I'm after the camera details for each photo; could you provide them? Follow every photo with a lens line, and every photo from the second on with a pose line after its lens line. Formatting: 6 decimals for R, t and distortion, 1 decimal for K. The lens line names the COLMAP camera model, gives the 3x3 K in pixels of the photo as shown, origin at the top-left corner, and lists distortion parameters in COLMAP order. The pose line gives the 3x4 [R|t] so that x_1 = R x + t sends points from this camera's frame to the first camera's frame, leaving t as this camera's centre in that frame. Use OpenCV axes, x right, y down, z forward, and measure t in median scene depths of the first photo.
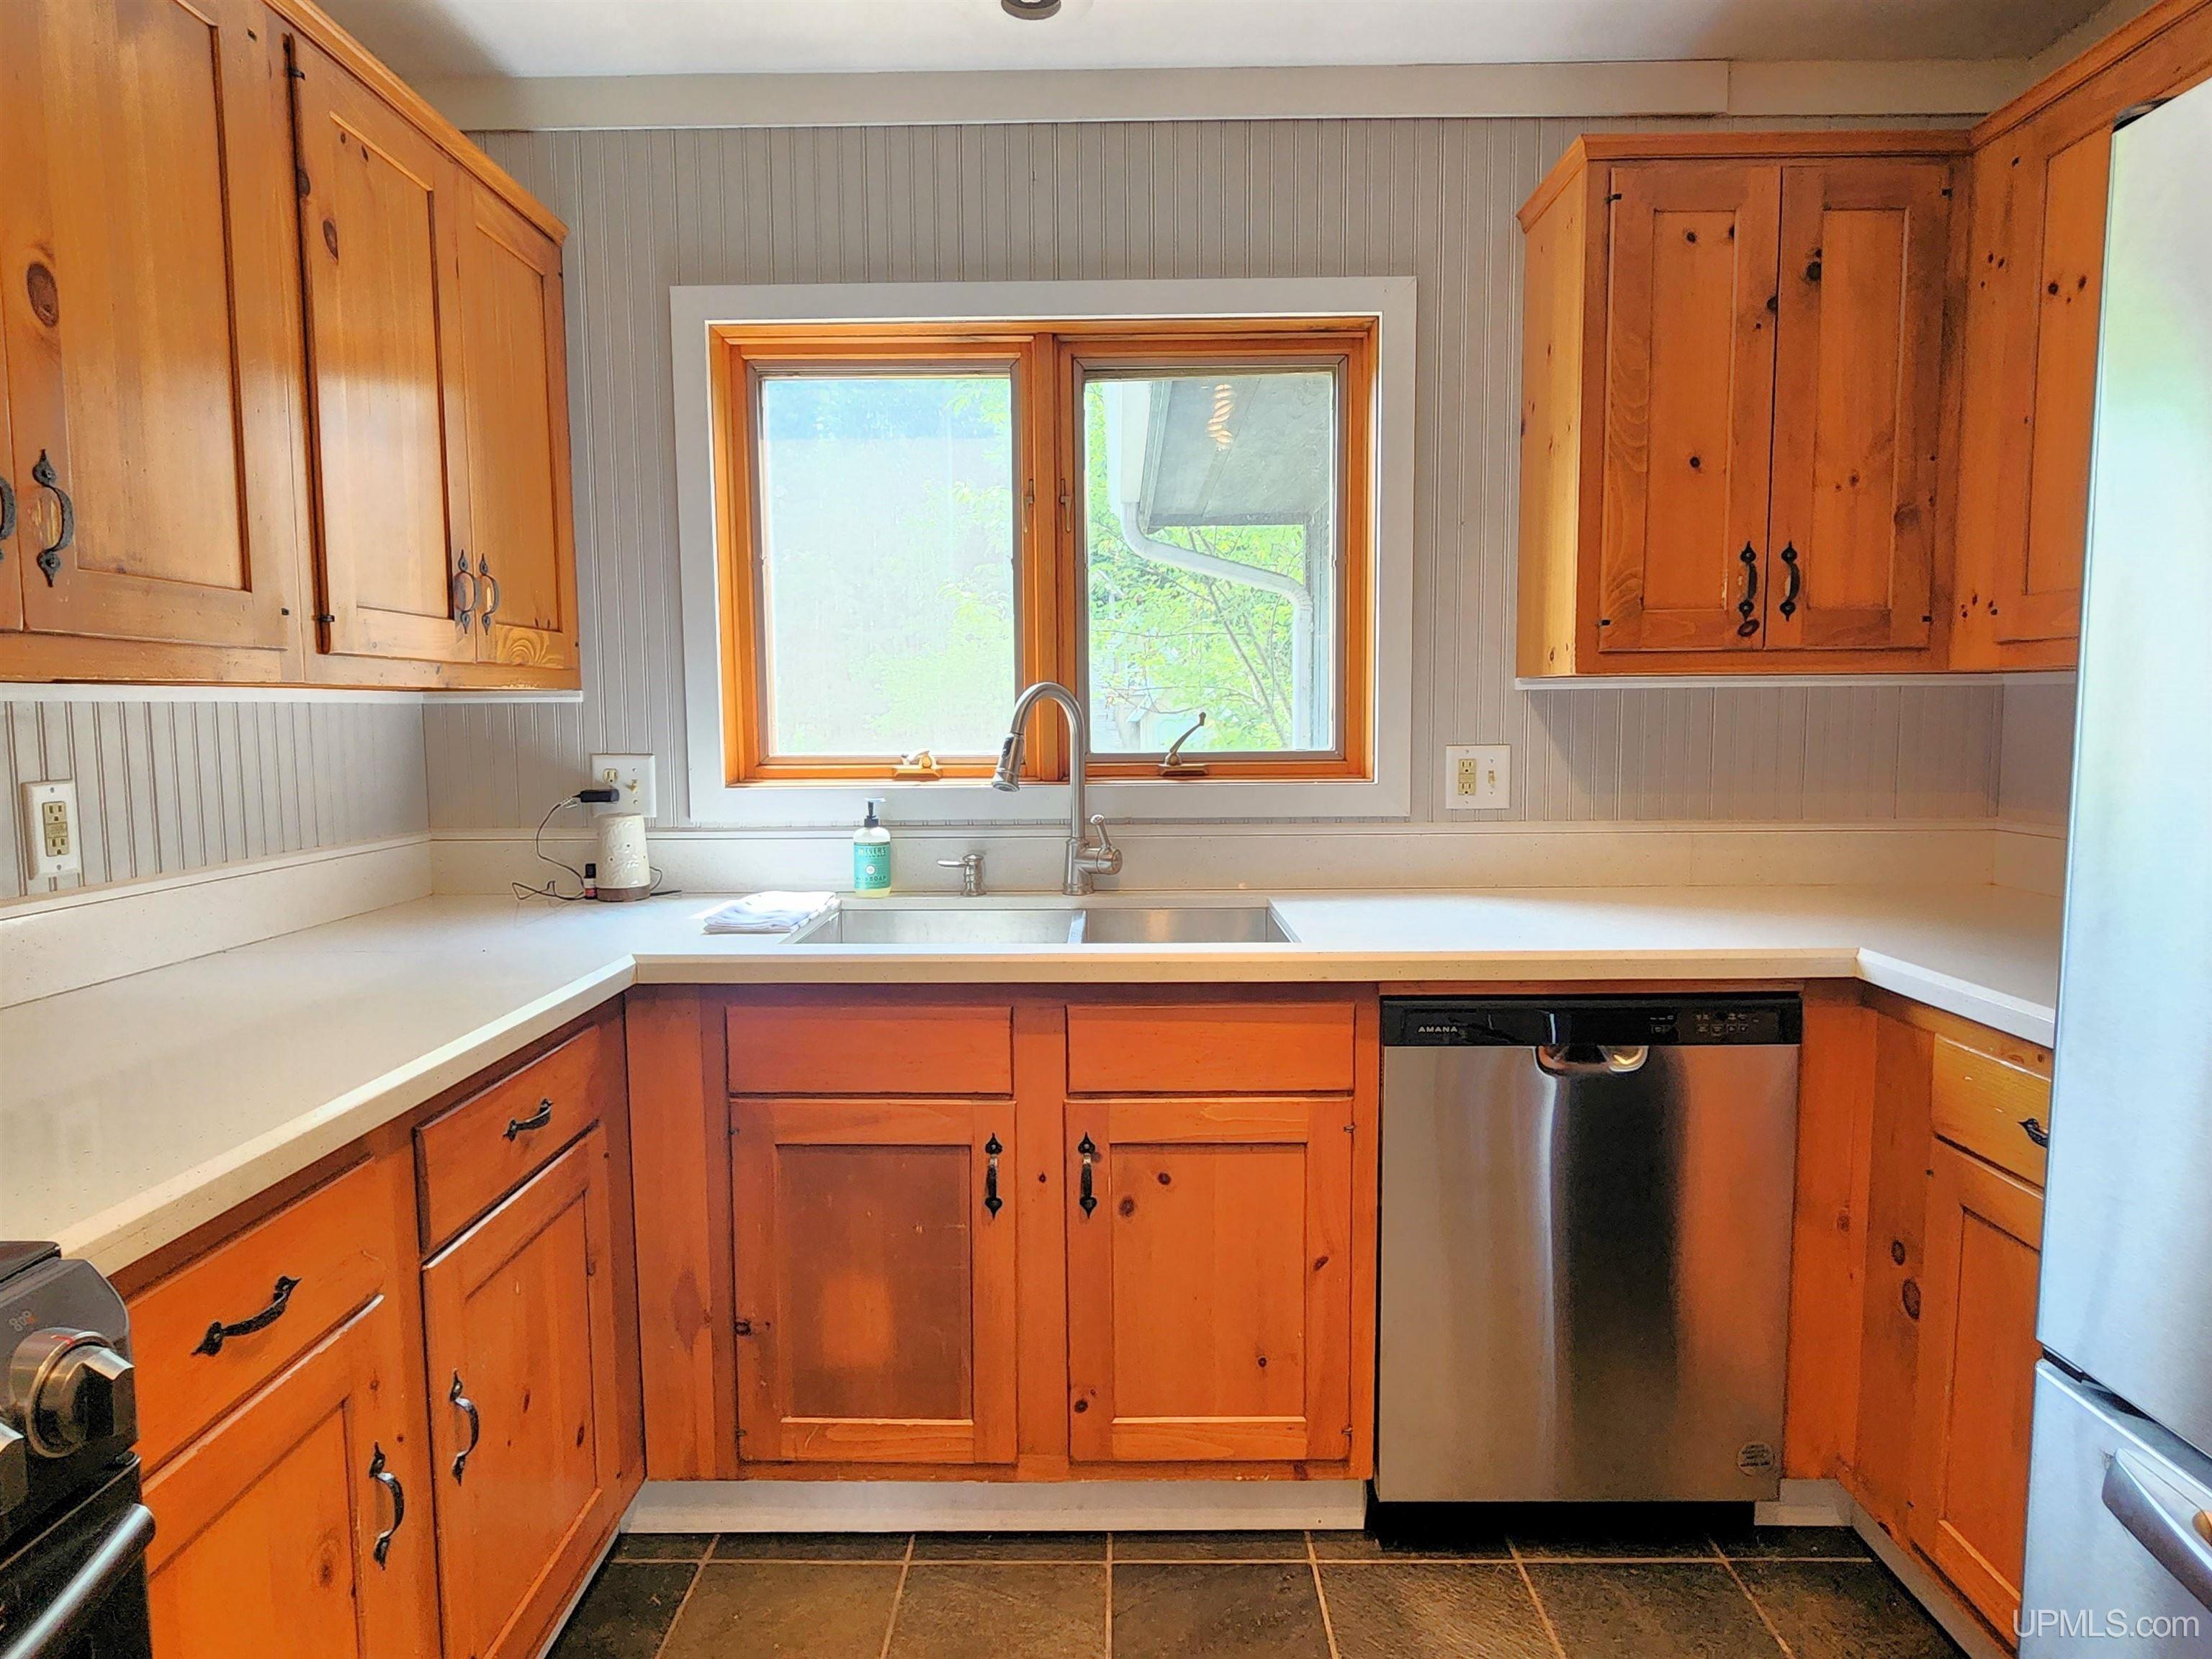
lens RADIAL K [[1278.5, 0, 1092.2], [0, 1278.5, 827.1], [0, 0, 1]] dist [0.002247, -0.002473]
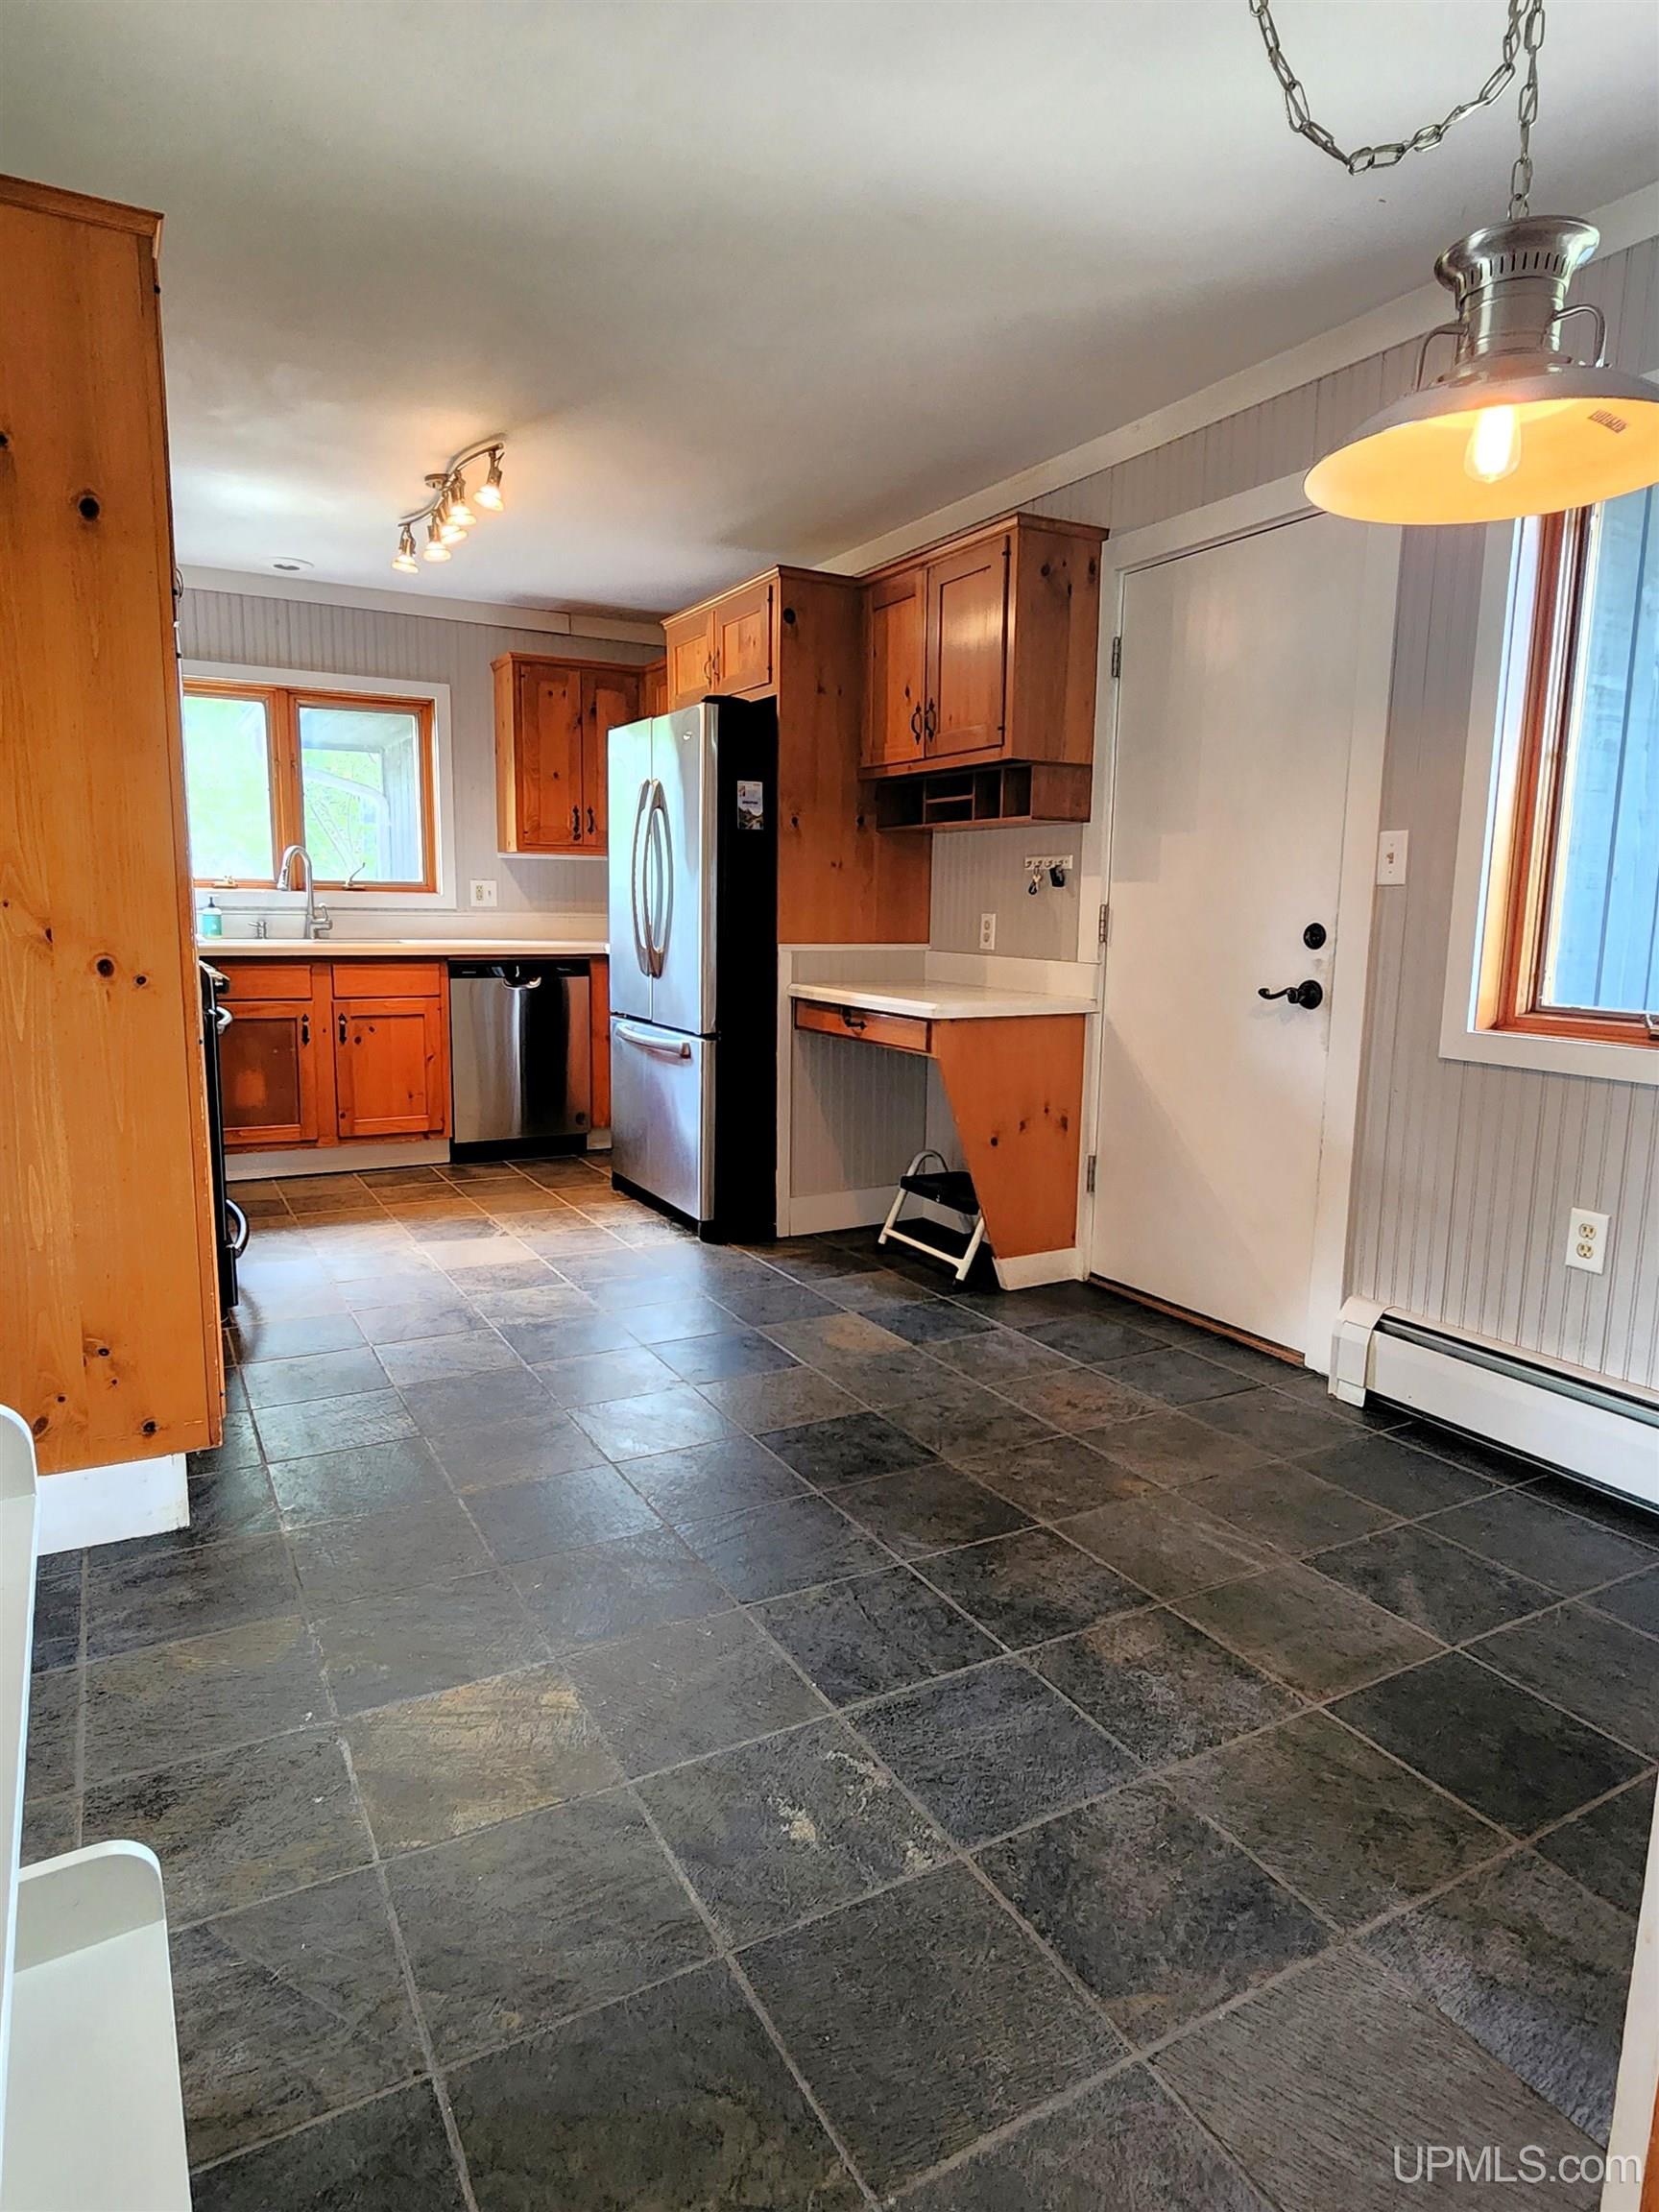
lens RADIAL K [[1274.3, 0, 829.5], [0, 1274.3, 1106.0], [0, 0, 1]] dist [-0.007213, -0.000661]
pose [[0.864940, -0.055090, 0.498843, -0.452976], [0.020024, 0.996954, 0.075379, 0.245061], [-0.501476, -0.055210, 0.863408, -1.812756]]
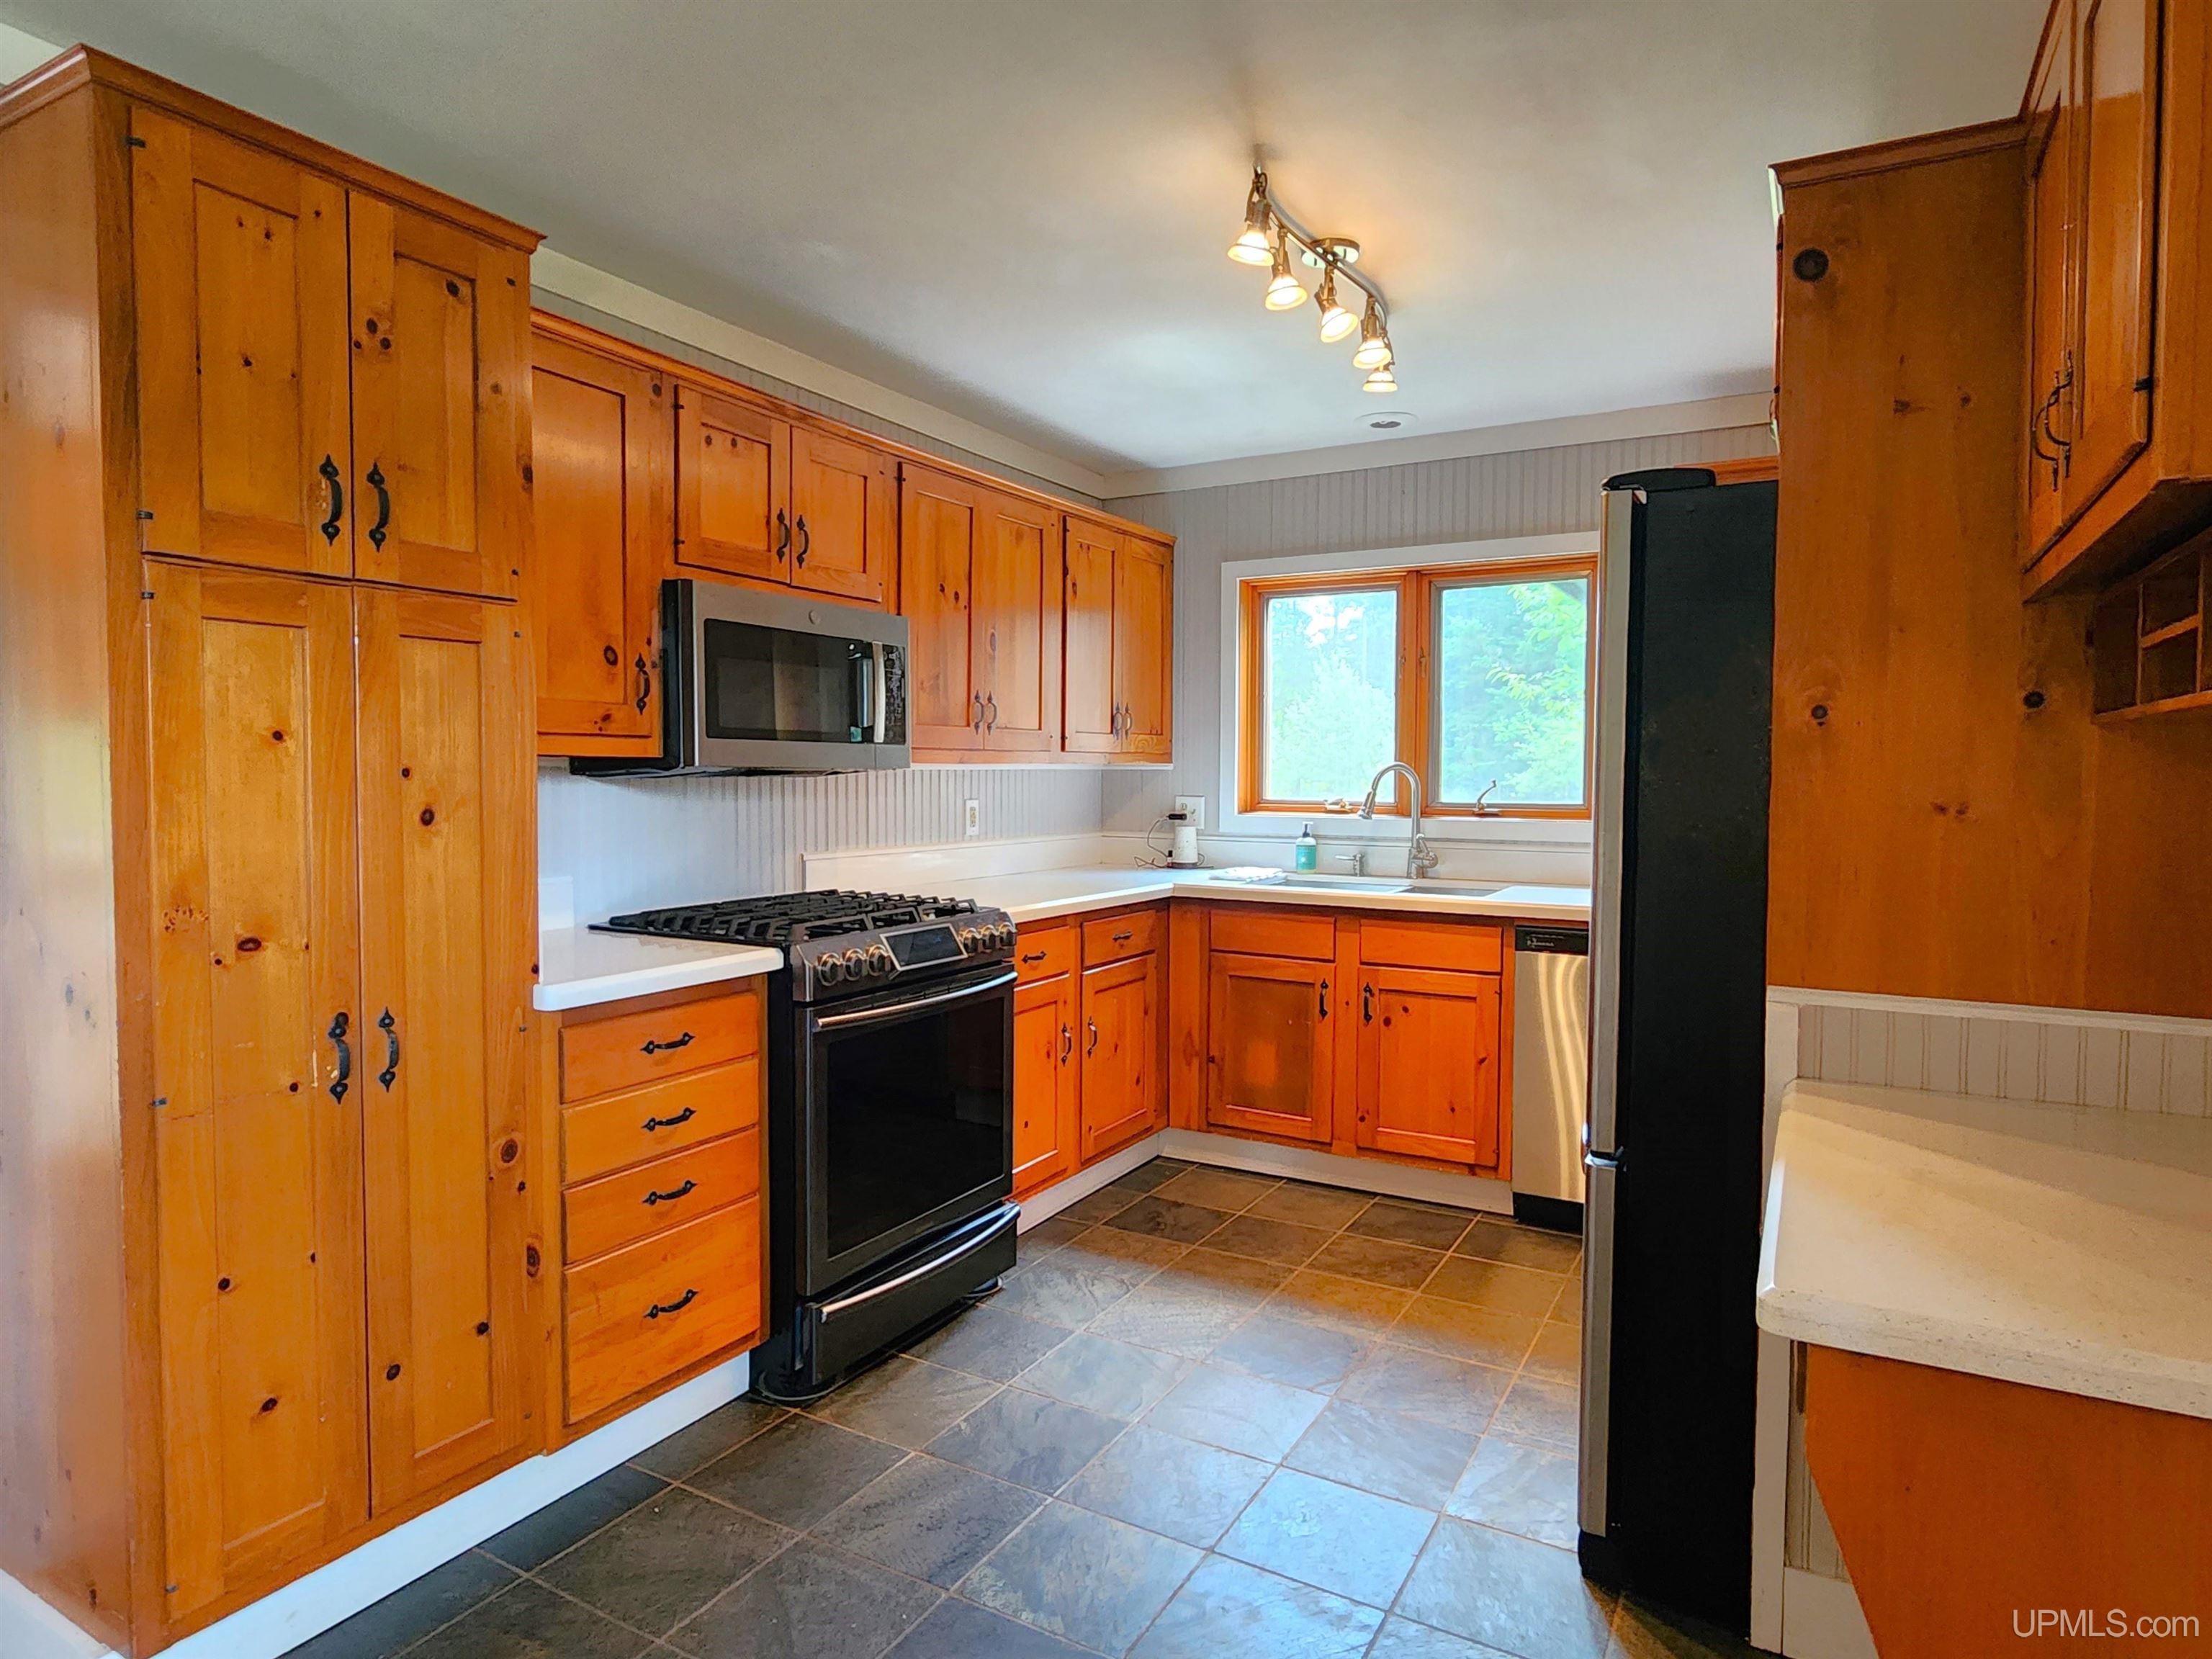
lens RADIAL K [[1278.5, 0, 1092.2], [0, 1278.5, 827.1], [0, 0, 1]] dist [0.002247, -0.002473]
pose [[0.873841, 0.034387, -0.484994, 0.577298], [-0.055148, 0.998068, -0.028599, 0.069768], [0.483074, 0.051738, 0.874050, -0.995161]]
